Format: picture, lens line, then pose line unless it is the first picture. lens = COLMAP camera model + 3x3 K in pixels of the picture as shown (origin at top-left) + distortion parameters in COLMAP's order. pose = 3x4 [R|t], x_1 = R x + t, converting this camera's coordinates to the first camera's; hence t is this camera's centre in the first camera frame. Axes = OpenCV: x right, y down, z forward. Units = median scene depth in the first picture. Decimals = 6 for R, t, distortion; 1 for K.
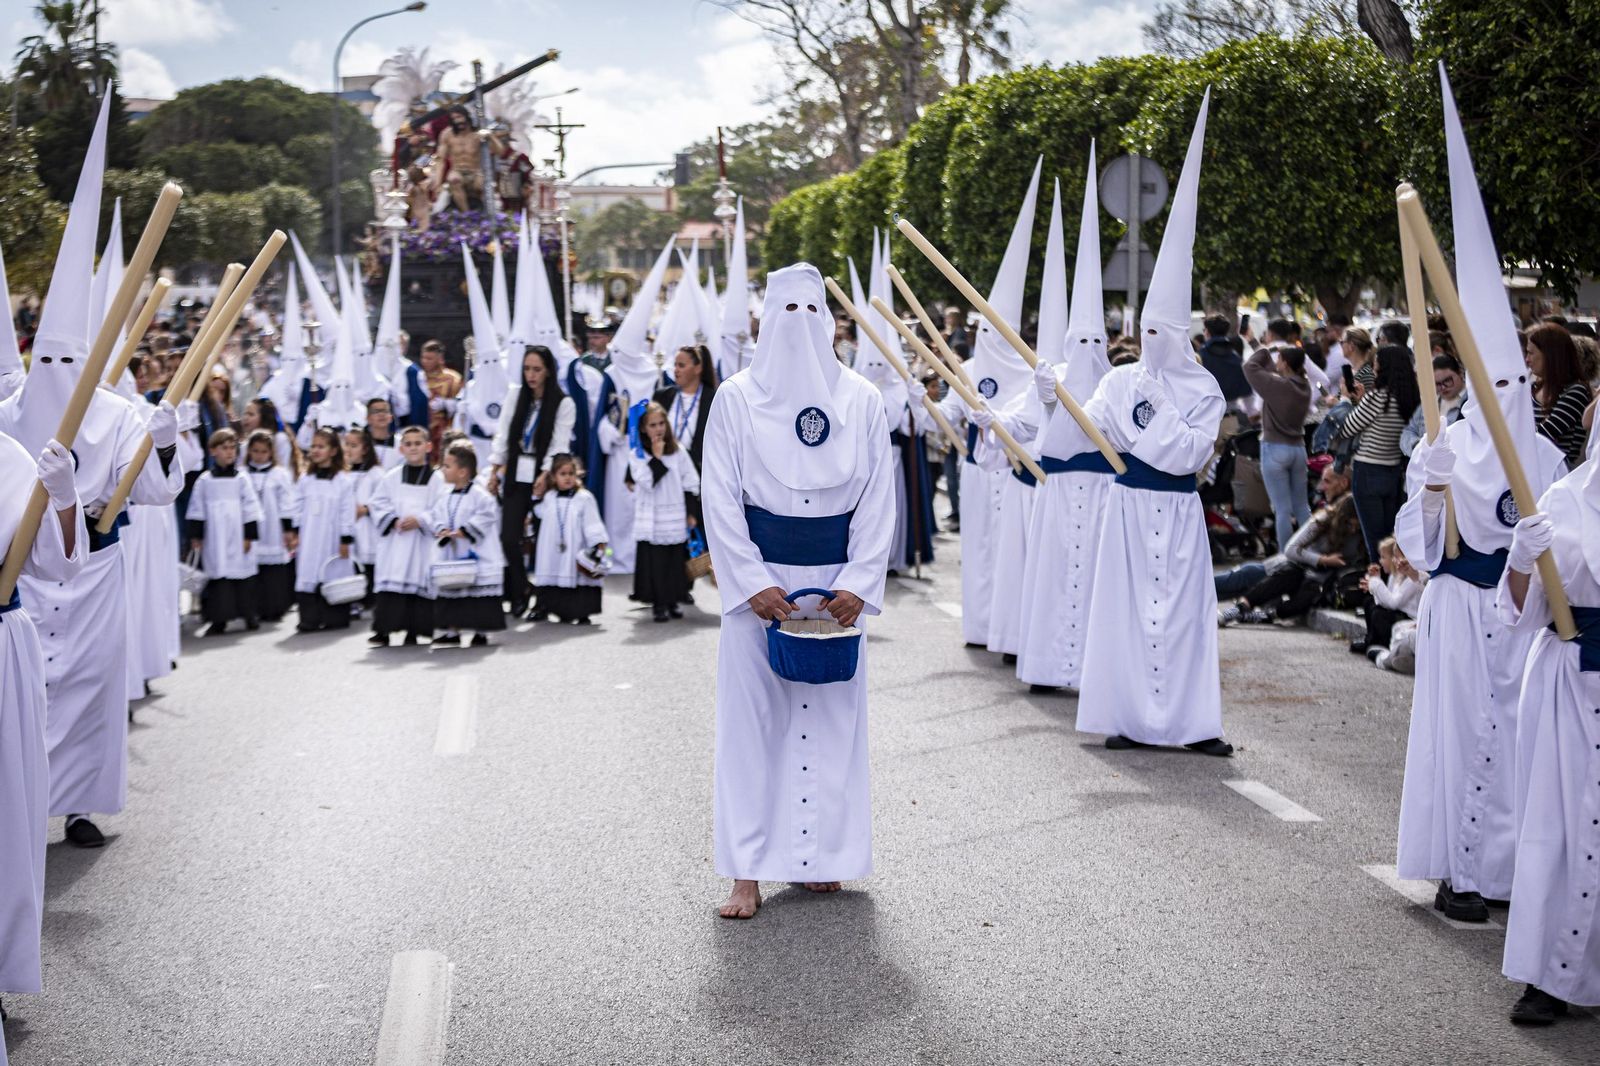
lens RADIAL K [[5017.4, 0, 800.0], [0, 5017.4, 533.0], [0, 0, 1]] dist [0.146139, 0.485456]
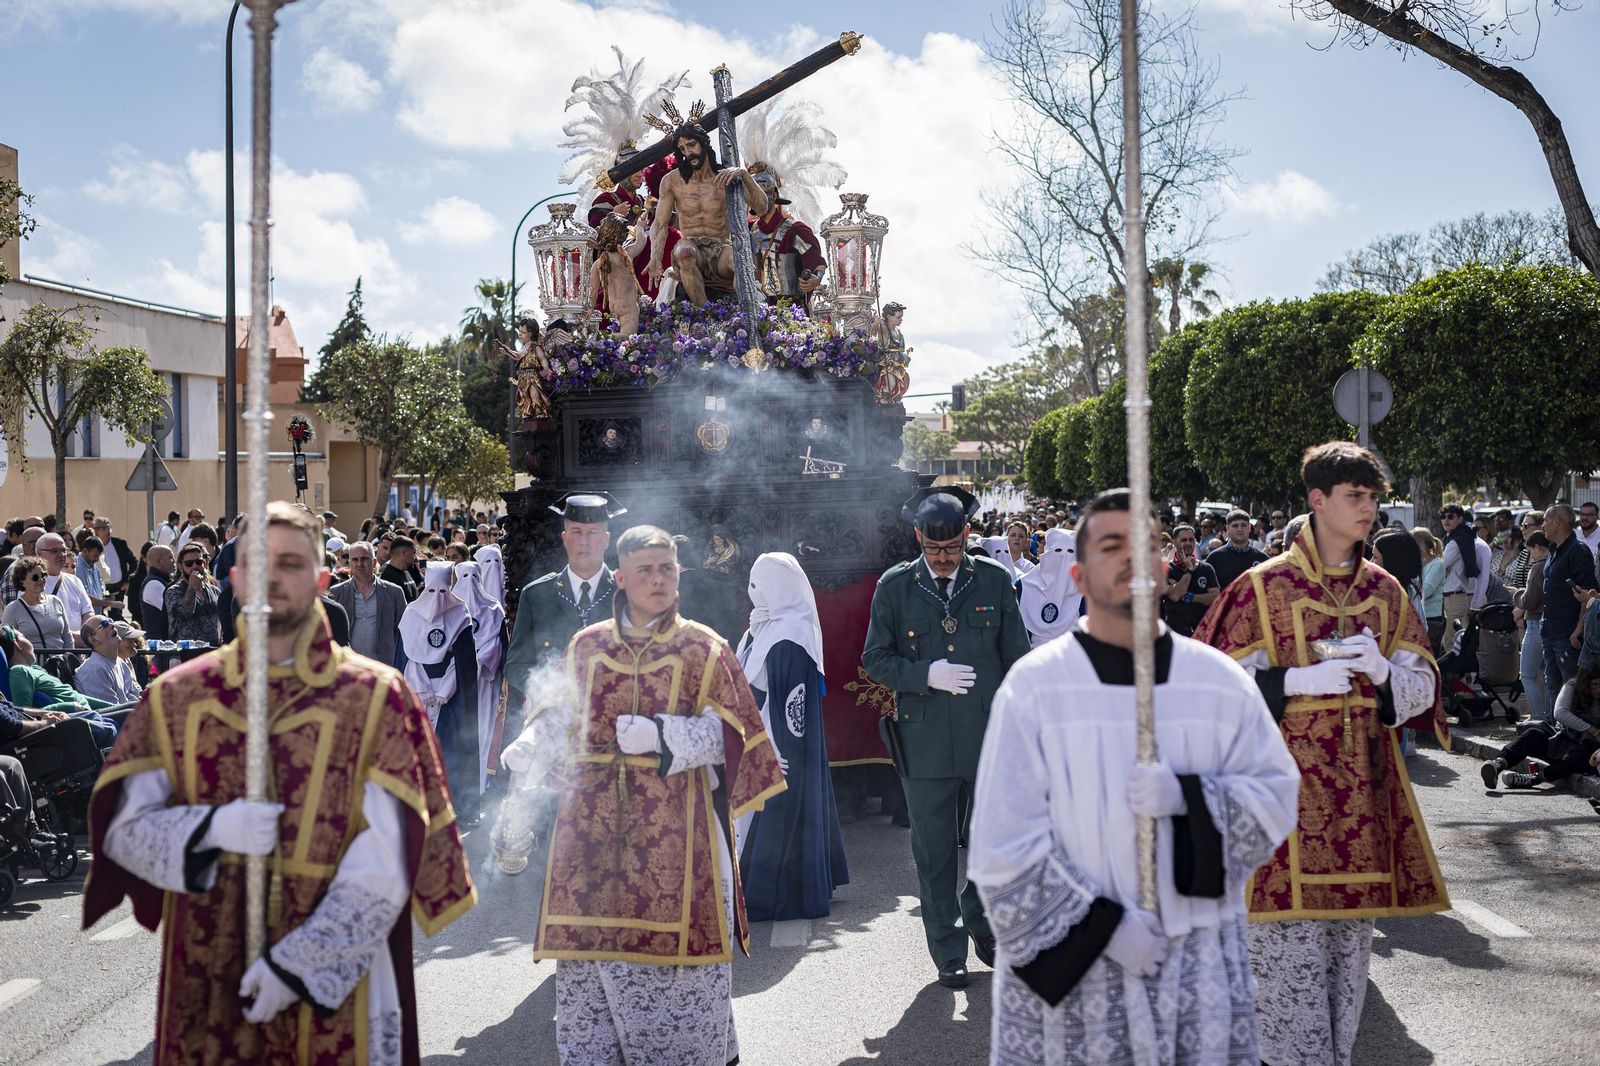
lens RADIAL K [[5017.4, 0, 800.0], [0, 5017.4, 533.0], [0, 0, 1]] dist [0.146139, 0.485456]
pose [[0.997722, -0.012246, -0.066339, 0.018981], [0.009703, 0.999210, -0.038526, 0.010224], [0.066758, 0.037795, 0.997053, -0.257027]]
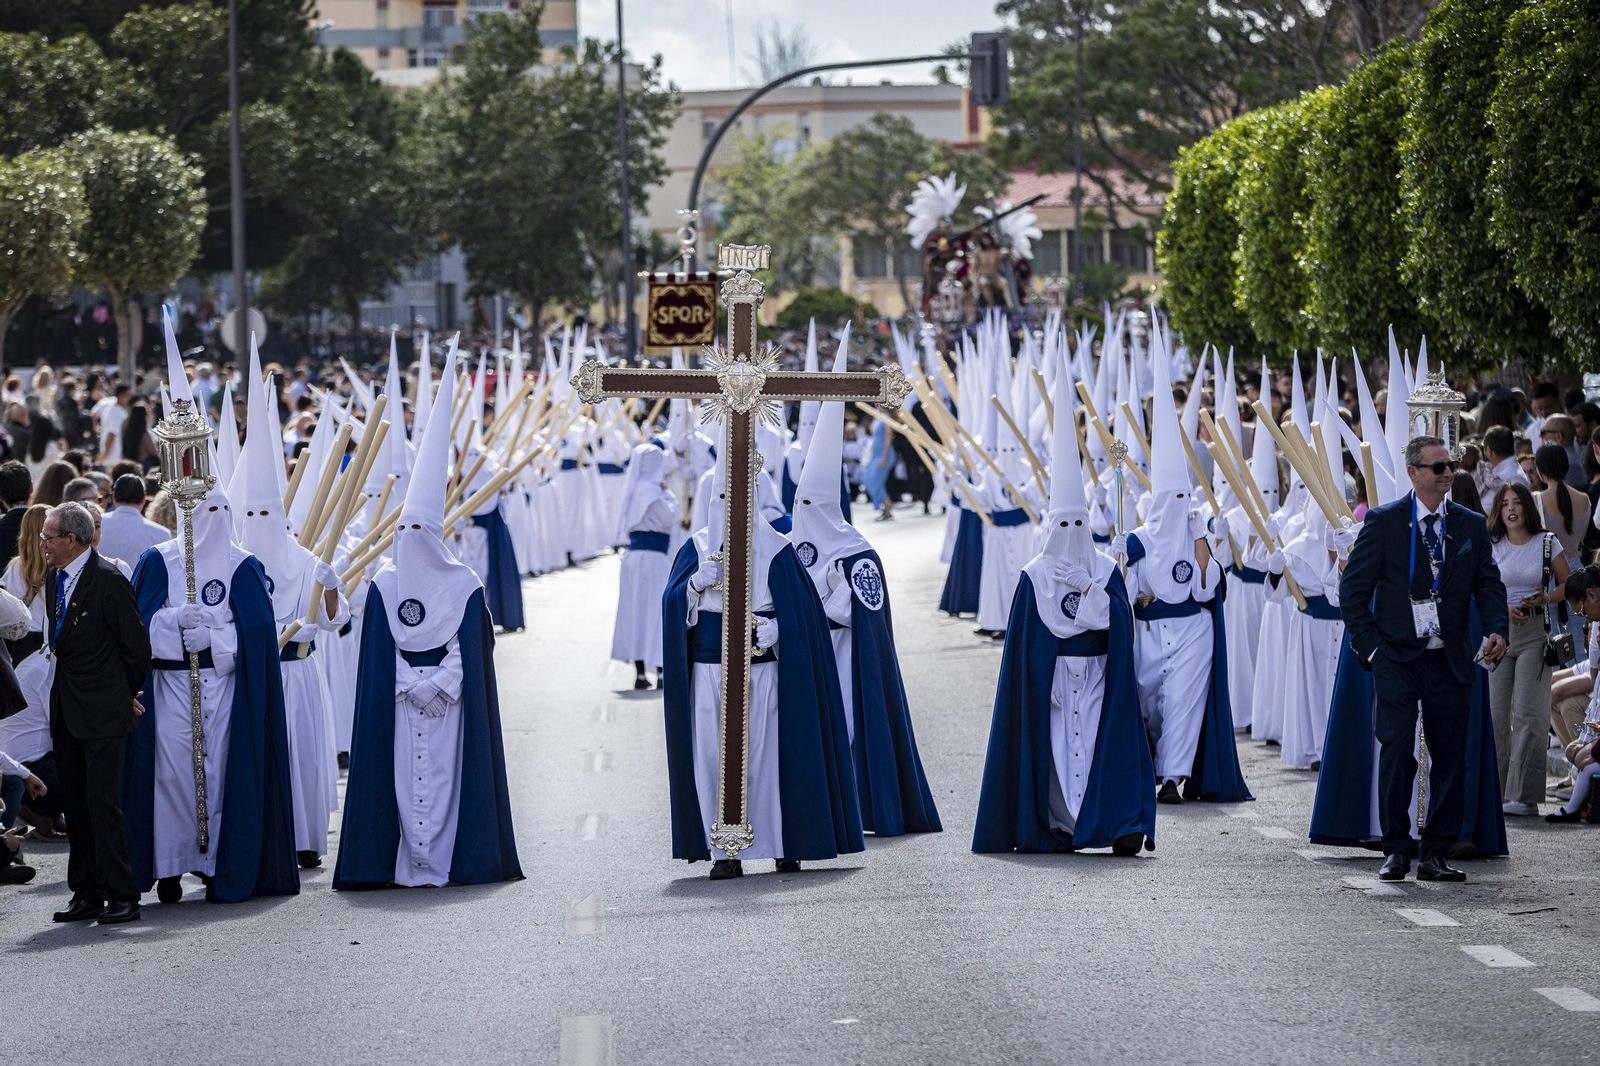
lens RADIAL K [[5017.4, 0, 800.0], [0, 5017.4, 533.0], [0, 0, 1]] dist [0.146139, 0.485456]
pose [[0.999221, -0.019976, -0.034028, -0.023422], [0.019062, 0.999454, -0.026983, -0.016972], [0.034548, 0.026313, 0.999057, 0.495208]]
